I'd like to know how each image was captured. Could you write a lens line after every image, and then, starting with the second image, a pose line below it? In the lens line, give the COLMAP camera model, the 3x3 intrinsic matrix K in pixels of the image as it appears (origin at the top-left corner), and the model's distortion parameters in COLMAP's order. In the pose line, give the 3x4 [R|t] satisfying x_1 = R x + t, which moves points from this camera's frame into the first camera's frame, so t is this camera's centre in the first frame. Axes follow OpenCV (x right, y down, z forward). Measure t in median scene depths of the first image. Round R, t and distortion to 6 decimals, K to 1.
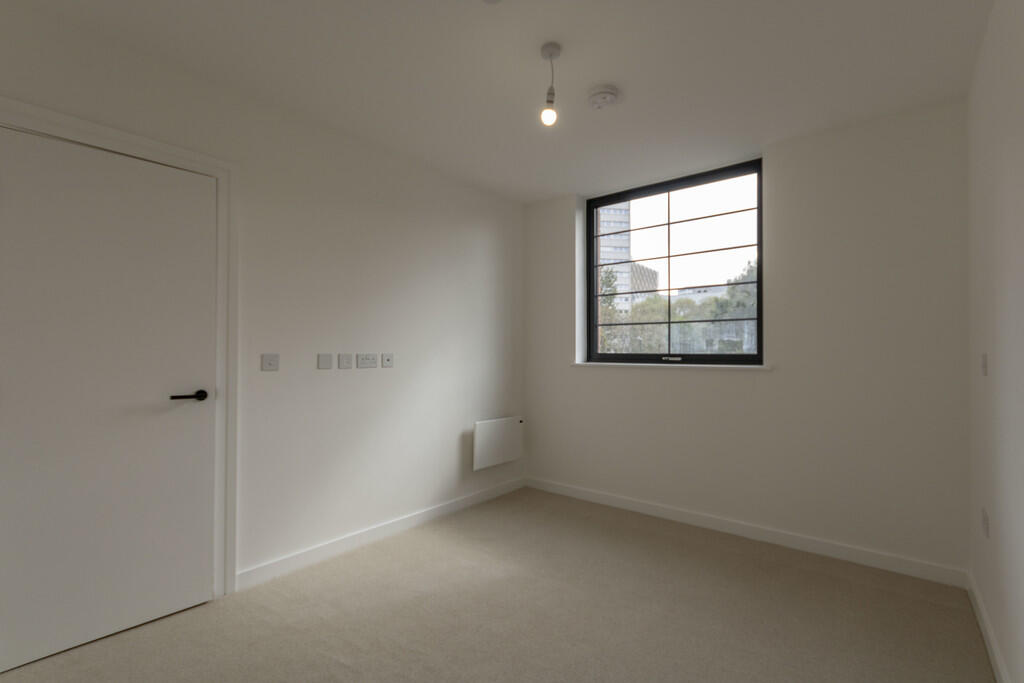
lens RADIAL K [[471.4, 0, 515.2], [0, 471.4, 347.9], [0, 0, 1]] dist [0.001928, 0.000082]
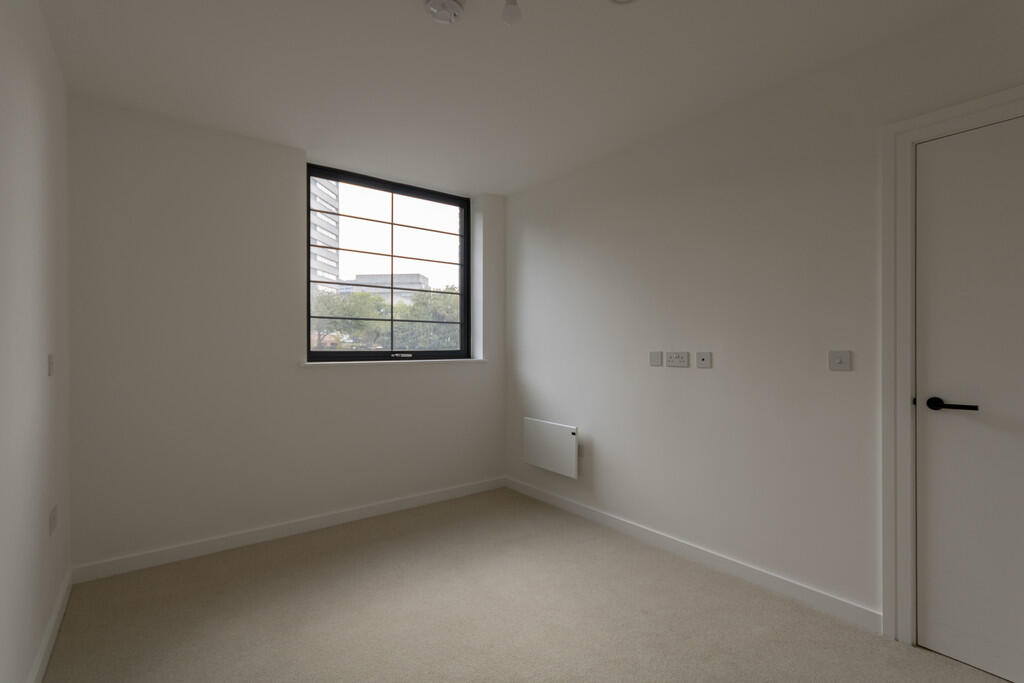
lens RADIAL K [[471.4, 0, 515.4], [0, 471.4, 341.4], [0, 0, 1]] dist [0.001928, 0.000082]
pose [[0.225479, 0.009184, 0.974205, -0.629585], [-0.006787, 0.999946, -0.007855, -0.001557], [-0.974224, -0.004840, 0.225529, 0.523452]]
